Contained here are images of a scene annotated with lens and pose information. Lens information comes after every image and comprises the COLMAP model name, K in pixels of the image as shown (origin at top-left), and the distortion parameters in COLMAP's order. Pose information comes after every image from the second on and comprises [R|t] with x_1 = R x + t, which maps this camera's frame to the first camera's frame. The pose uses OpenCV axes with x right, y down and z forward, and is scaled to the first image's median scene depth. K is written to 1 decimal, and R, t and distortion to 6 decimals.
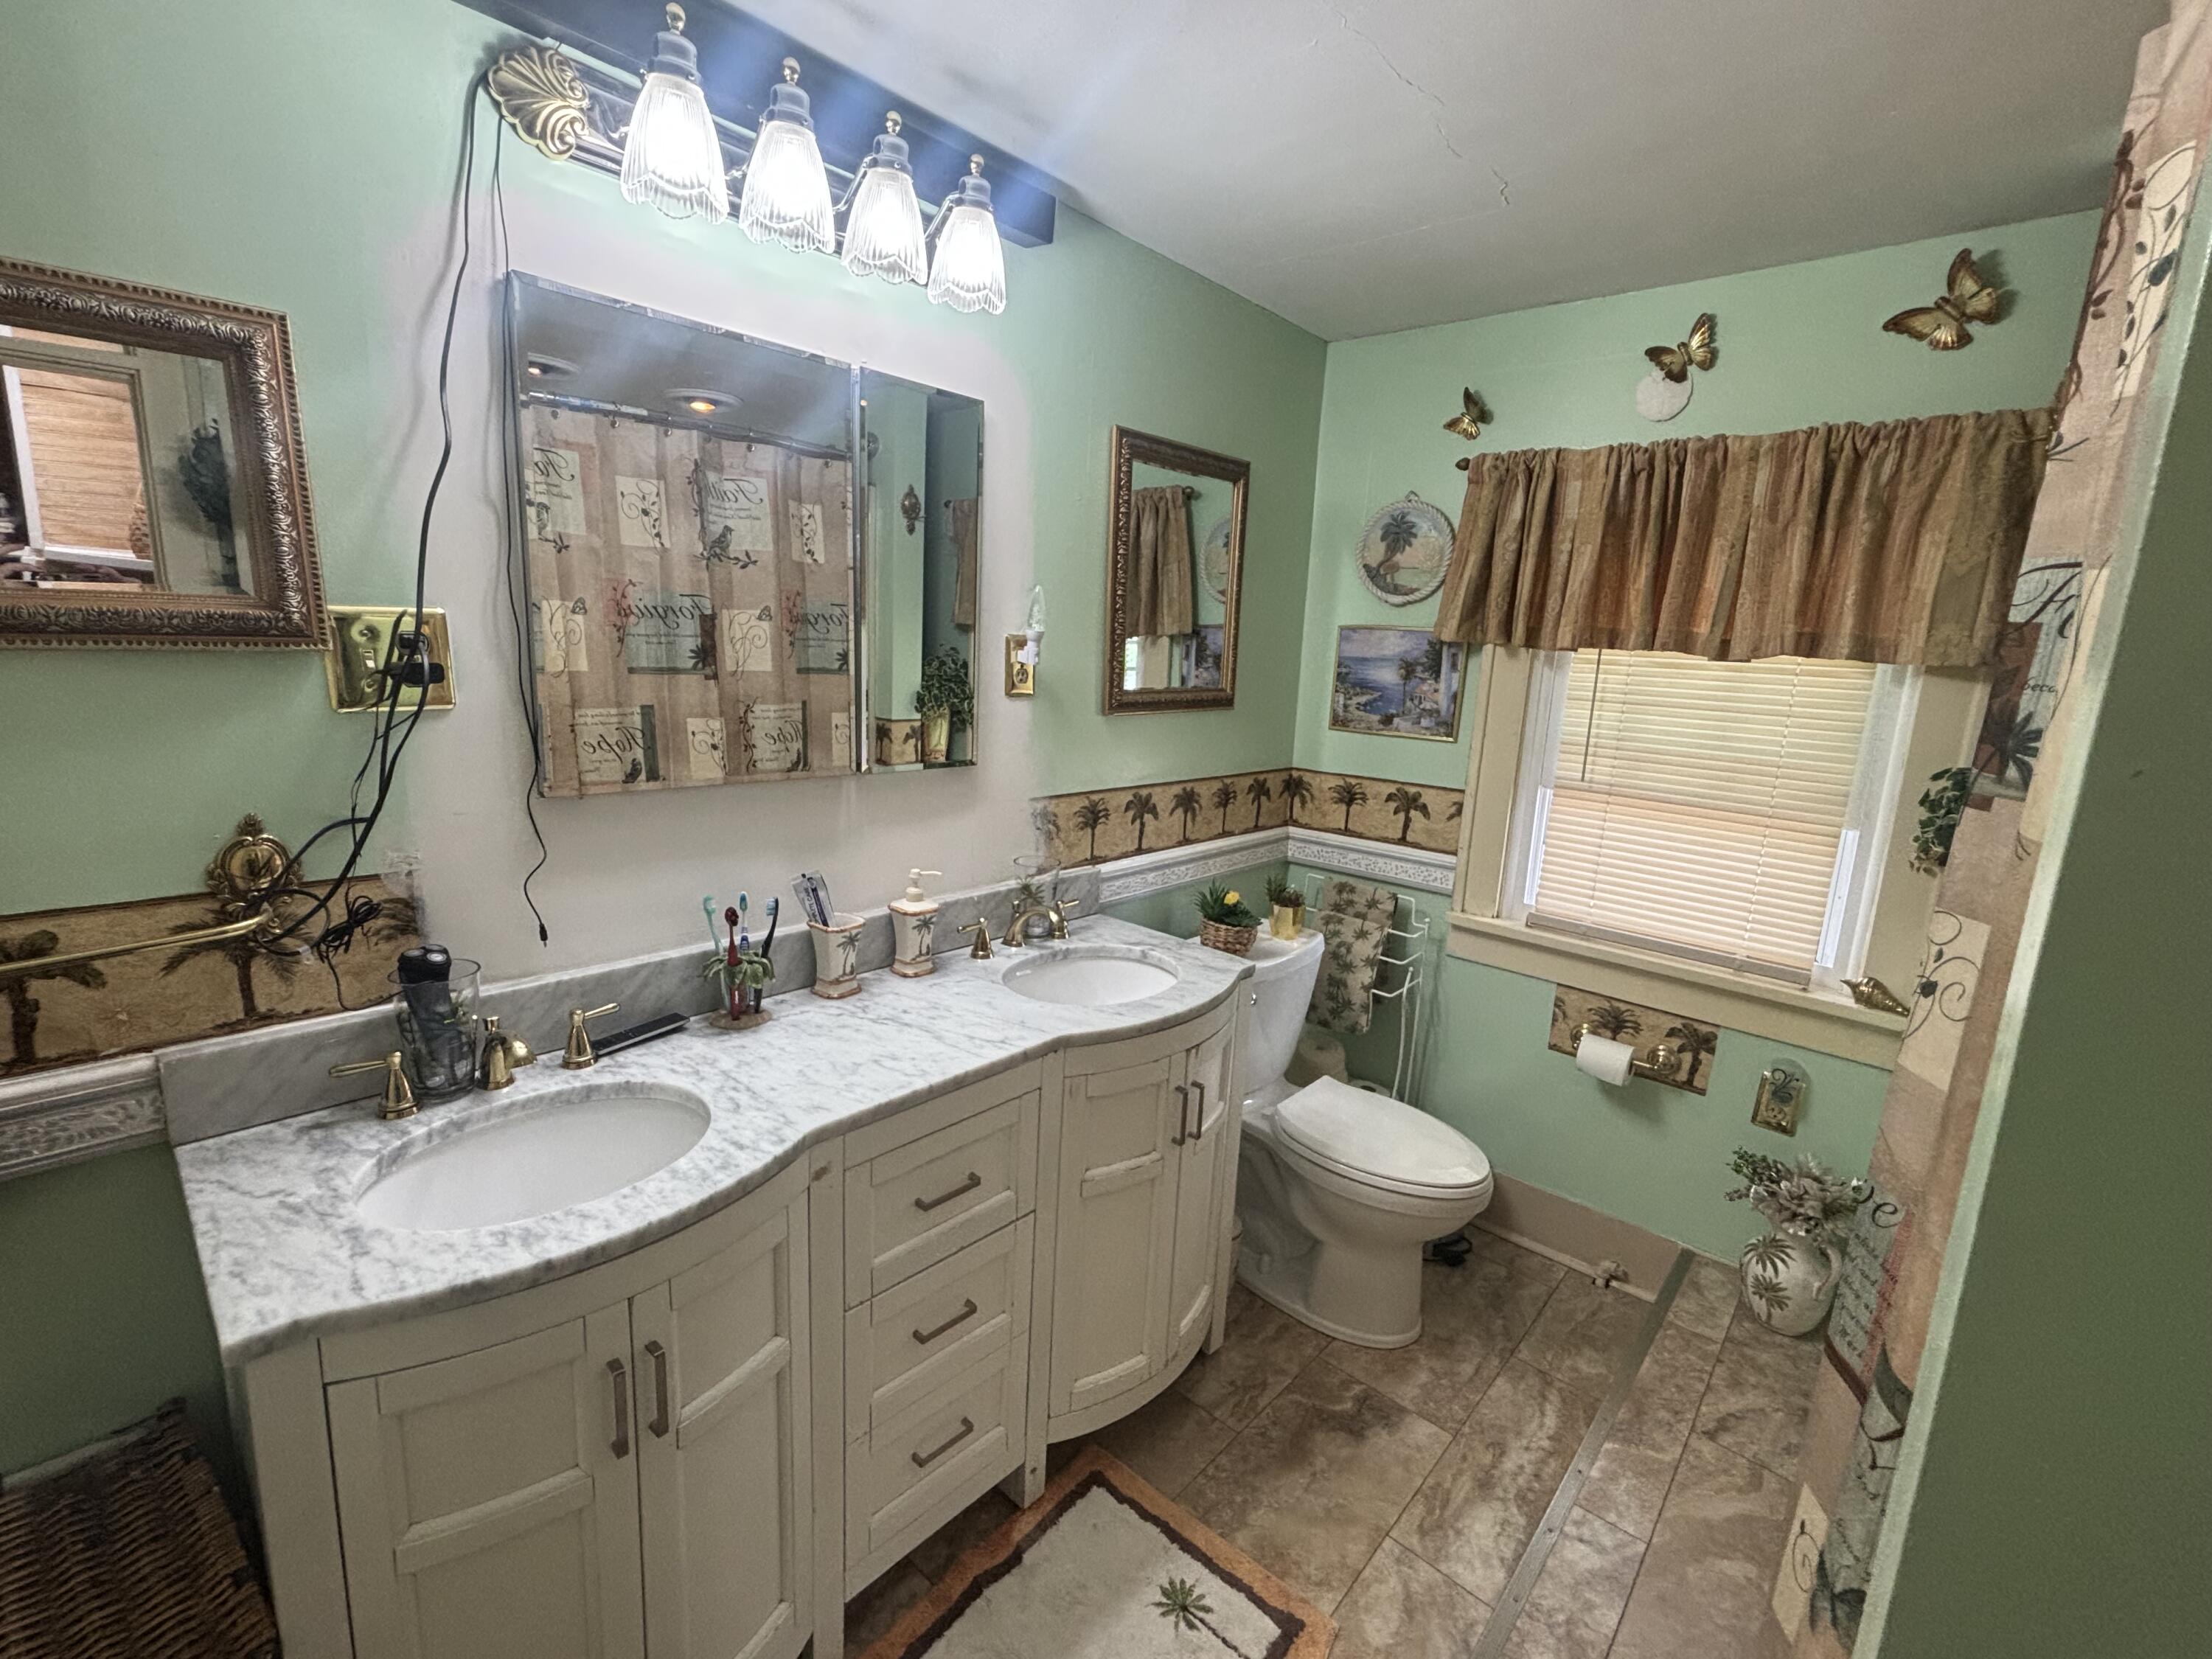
lens RADIAL K [[963.6, 0, 1111.3], [0, 963.6, 829.1], [0, 0, 1]] dist [0.001130, 0.001437]
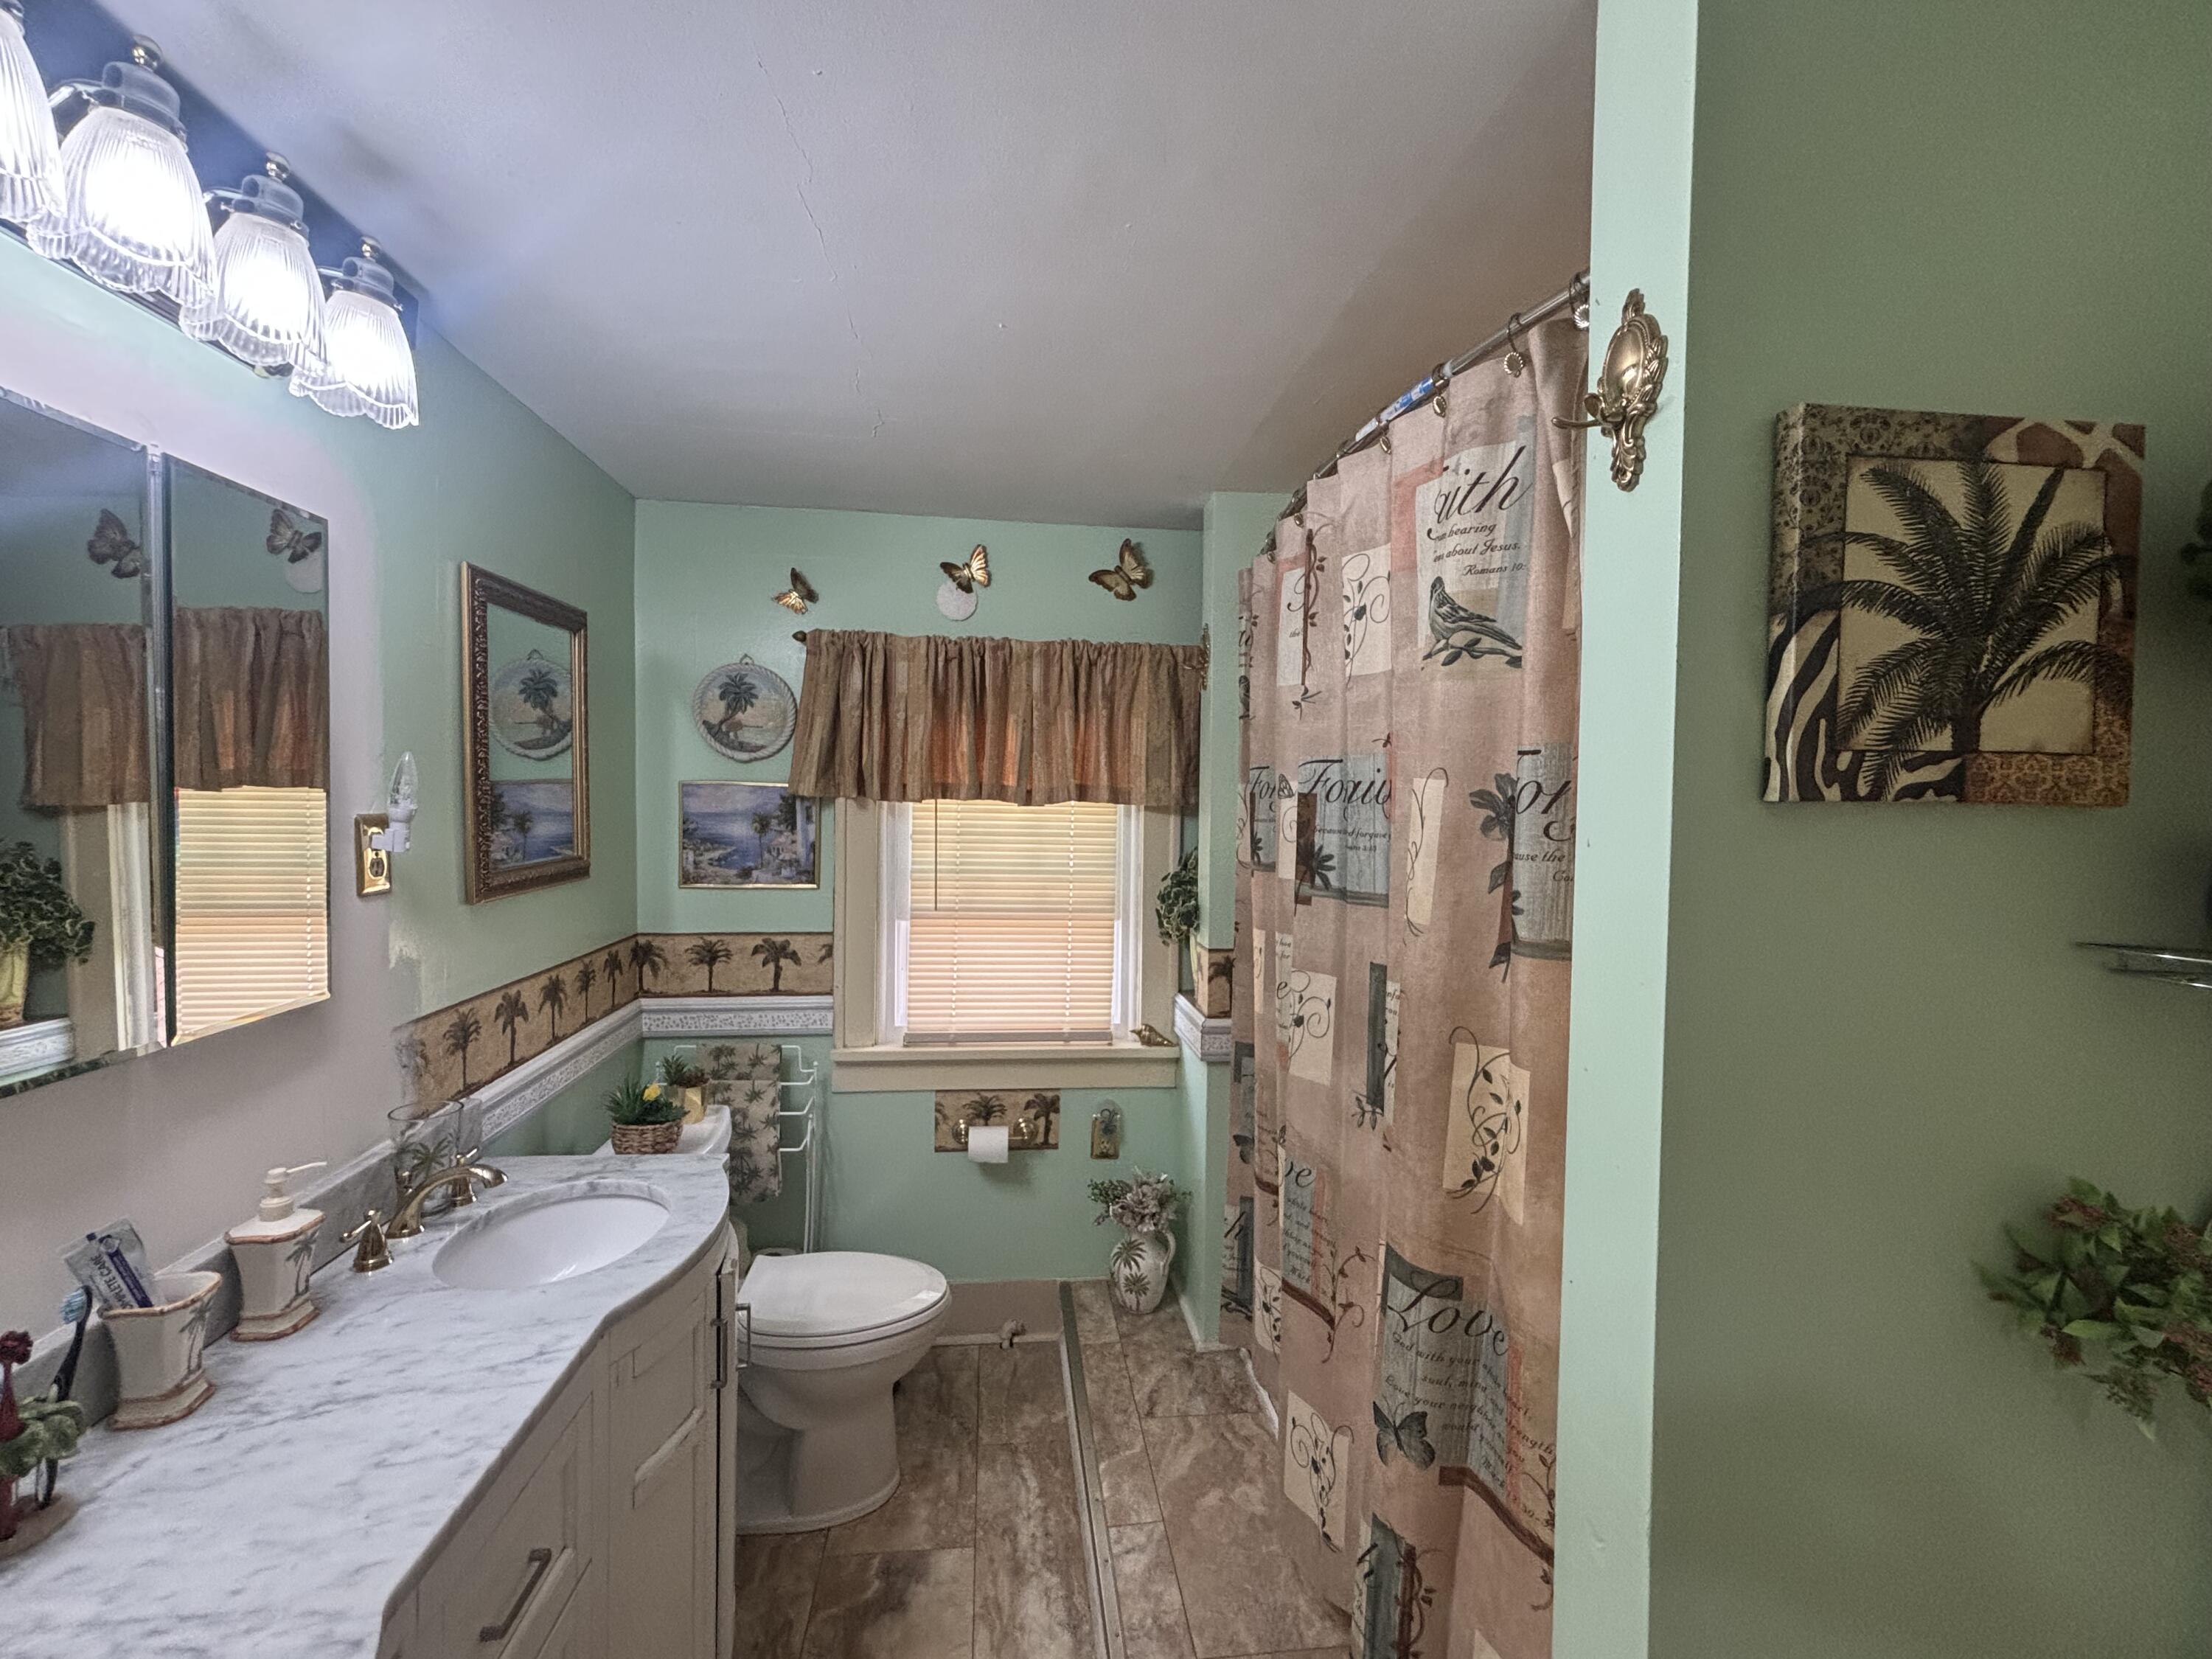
lens RADIAL K [[963.6, 0, 1093.5], [0, 963.6, 827.1], [0, 0, 1]] dist [0.001130, 0.001437]
pose [[0.663298, -0.061750, 0.745803, -0.276808], [0.158773, 0.985514, -0.059612, -0.055893], [-0.731318, 0.157954, 0.663494, 0.081530]]
